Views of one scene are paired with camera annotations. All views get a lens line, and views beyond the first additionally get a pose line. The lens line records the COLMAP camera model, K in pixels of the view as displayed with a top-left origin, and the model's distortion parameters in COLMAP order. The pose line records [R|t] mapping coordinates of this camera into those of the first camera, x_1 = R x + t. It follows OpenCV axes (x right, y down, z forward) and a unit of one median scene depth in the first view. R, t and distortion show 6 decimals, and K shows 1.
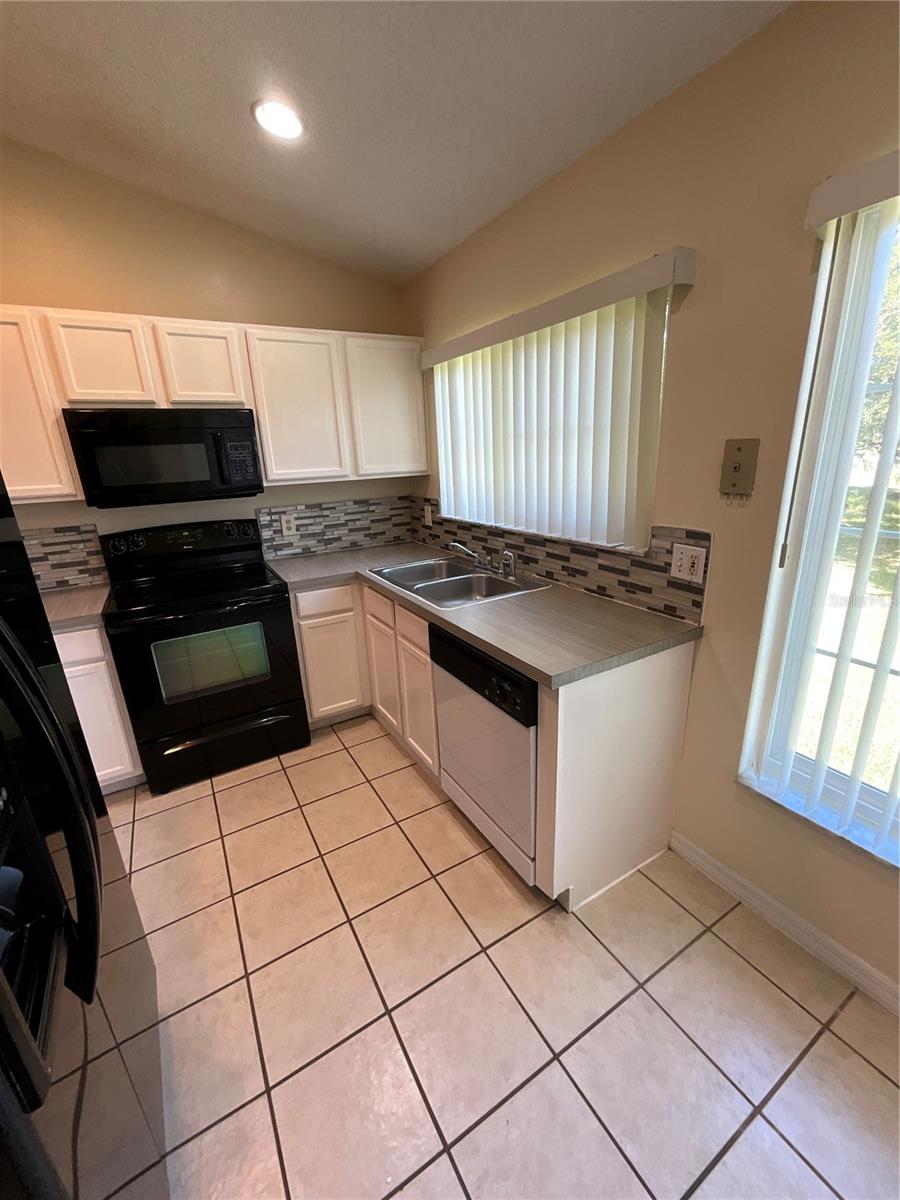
lens RADIAL K [[485.5, 0, 447.0], [0, 485.5, 597.1], [0, 0, 1]] dist [-0.002746, 0.000044]
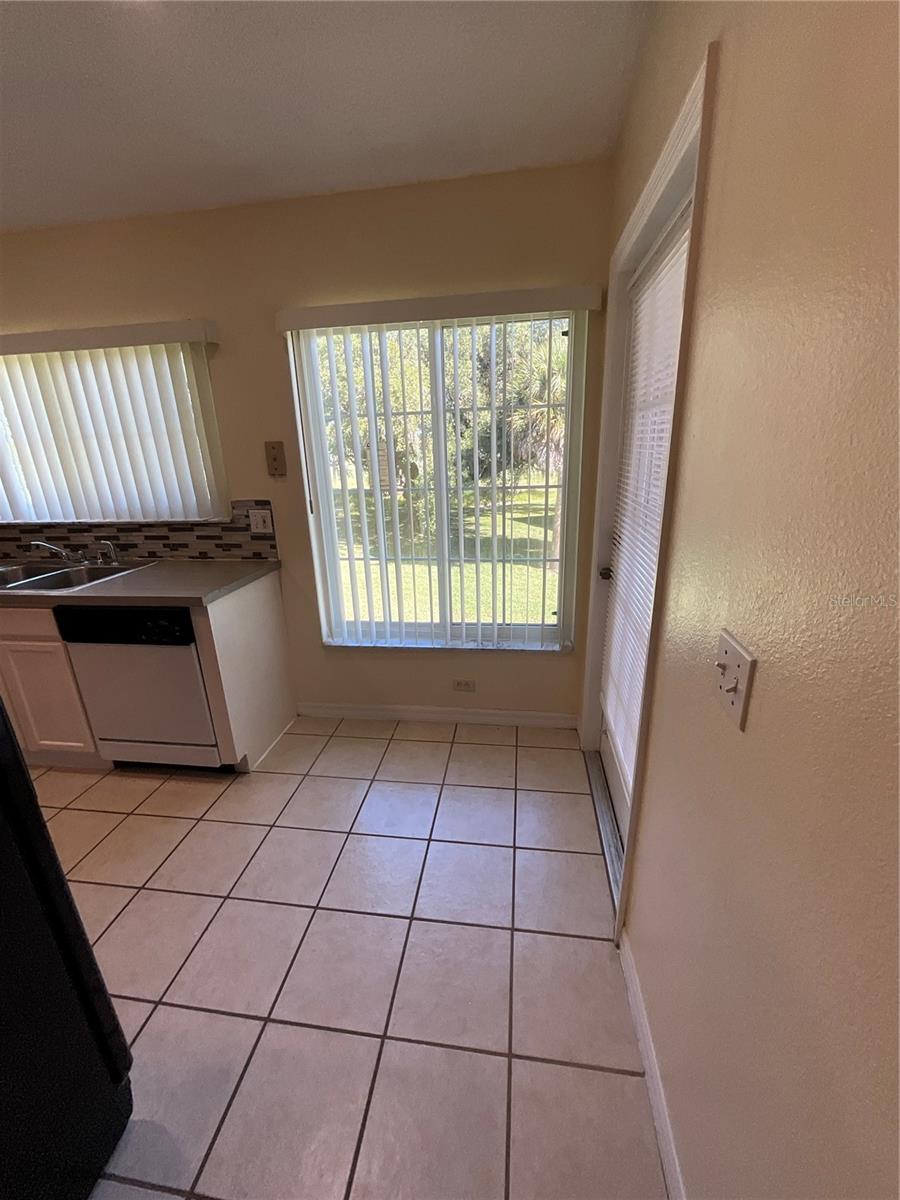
lens RADIAL K [[485.2, 0, 447.7], [0, 485.2, 598.1], [0, 0, 1]] dist [-0.001162, 0.000587]
pose [[0.626545, -0.218469, 0.748139, -0.329180], [0.233894, 0.968371, 0.086902, 0.164360], [-0.743462, 0.120537, 0.657826, -0.418279]]
